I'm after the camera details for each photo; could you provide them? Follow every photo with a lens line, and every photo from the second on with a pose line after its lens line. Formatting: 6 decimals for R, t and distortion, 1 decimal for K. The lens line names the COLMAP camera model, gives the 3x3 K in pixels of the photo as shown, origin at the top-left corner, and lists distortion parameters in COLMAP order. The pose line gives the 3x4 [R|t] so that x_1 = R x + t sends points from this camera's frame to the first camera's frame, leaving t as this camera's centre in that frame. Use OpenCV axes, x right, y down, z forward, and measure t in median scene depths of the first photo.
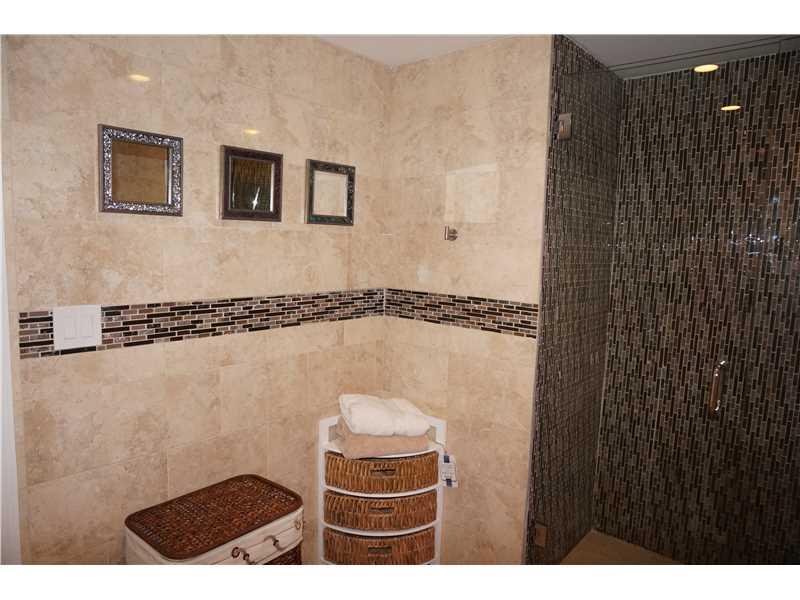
lens RADIAL K [[530.8, 0, 396.6], [0, 530.8, 301.6], [0, 0, 1]] dist [-0.048631, 0.025641]
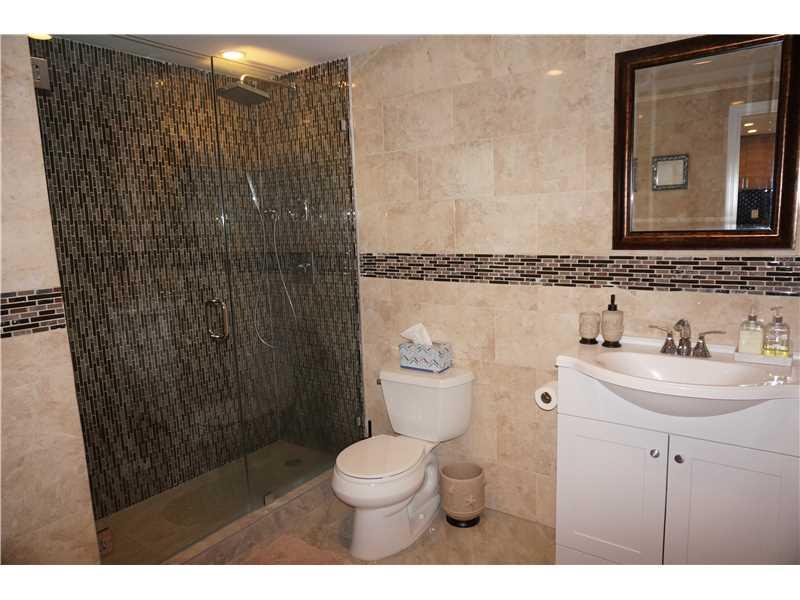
lens RADIAL K [[530.8, 0, 403.0], [0, 530.8, 302.4], [0, 0, 1]] dist [-0.048631, 0.025641]
pose [[-0.097456, -0.181651, 0.978522, -0.532755], [0.142546, 0.970517, 0.194362, -0.048547], [-0.984979, 0.158426, -0.068689, 0.463938]]
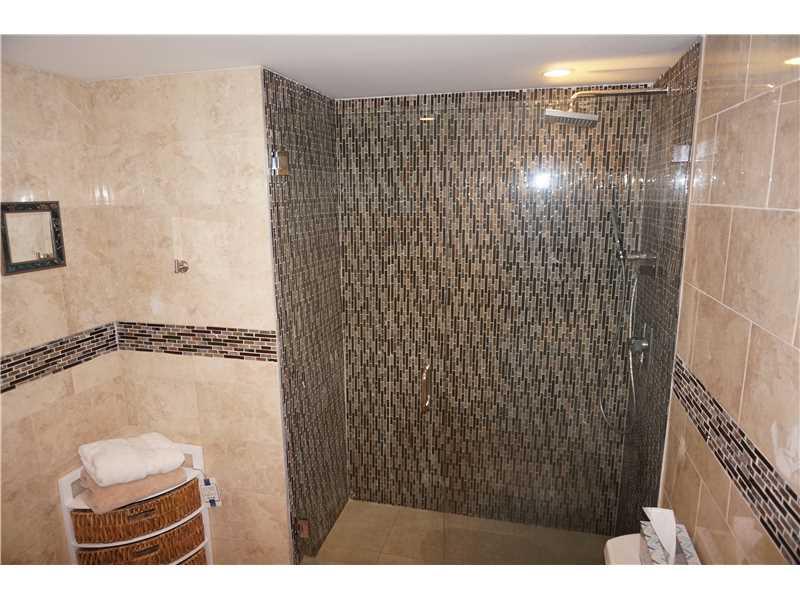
lens RADIAL K [[530.8, 0, 401.2], [0, 530.8, 301.7], [0, 0, 1]] dist [-0.048631, 0.025641]
pose [[0.888135, -0.128296, 0.441311, 0.024995], [0.086345, 0.989726, 0.113960, -0.135794], [-0.451398, -0.063107, 0.890088, -0.057308]]
